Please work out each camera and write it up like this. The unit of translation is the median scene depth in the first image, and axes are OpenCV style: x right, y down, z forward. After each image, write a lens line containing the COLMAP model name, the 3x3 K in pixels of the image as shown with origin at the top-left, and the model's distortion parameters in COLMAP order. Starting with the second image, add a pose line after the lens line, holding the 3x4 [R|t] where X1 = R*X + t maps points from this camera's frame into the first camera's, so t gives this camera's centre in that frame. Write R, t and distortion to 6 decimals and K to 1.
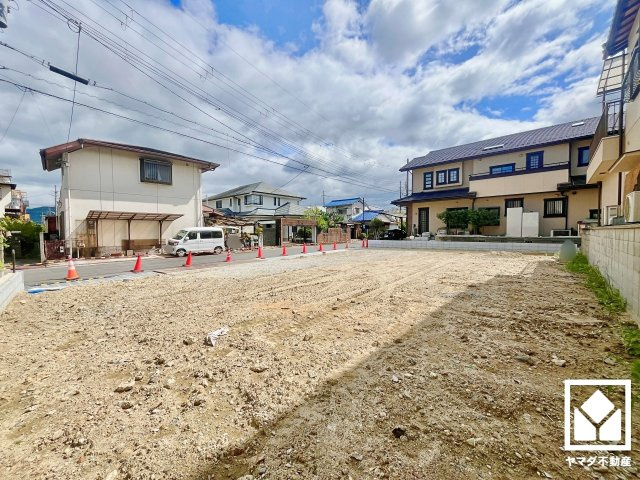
lens RADIAL K [[260.1, 0, 318.1], [0, 260.1, 240.3], [0, 0, 1]] dist [-0.002377, -0.000091]
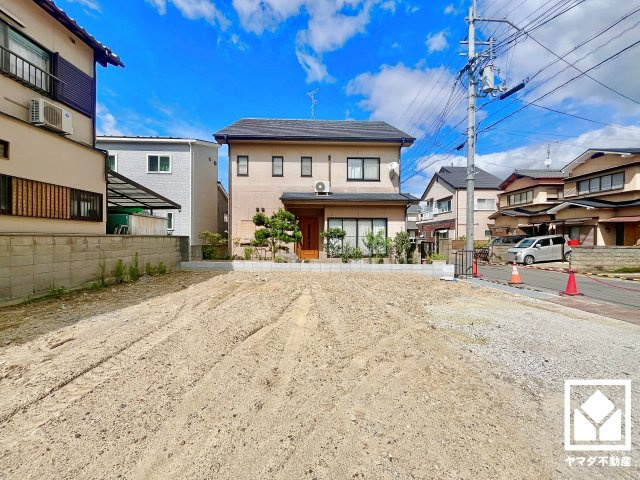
lens RADIAL K [[260.1, 0, 318.1], [0, 260.1, 240.3], [0, 0, 1]] dist [-0.002377, -0.000091]
pose [[-0.754155, 0.004943, -0.656678, 0.156513], [-0.020373, 0.999314, 0.030919, -0.019233], [0.656380, 0.036696, -0.753537, 0.596657]]
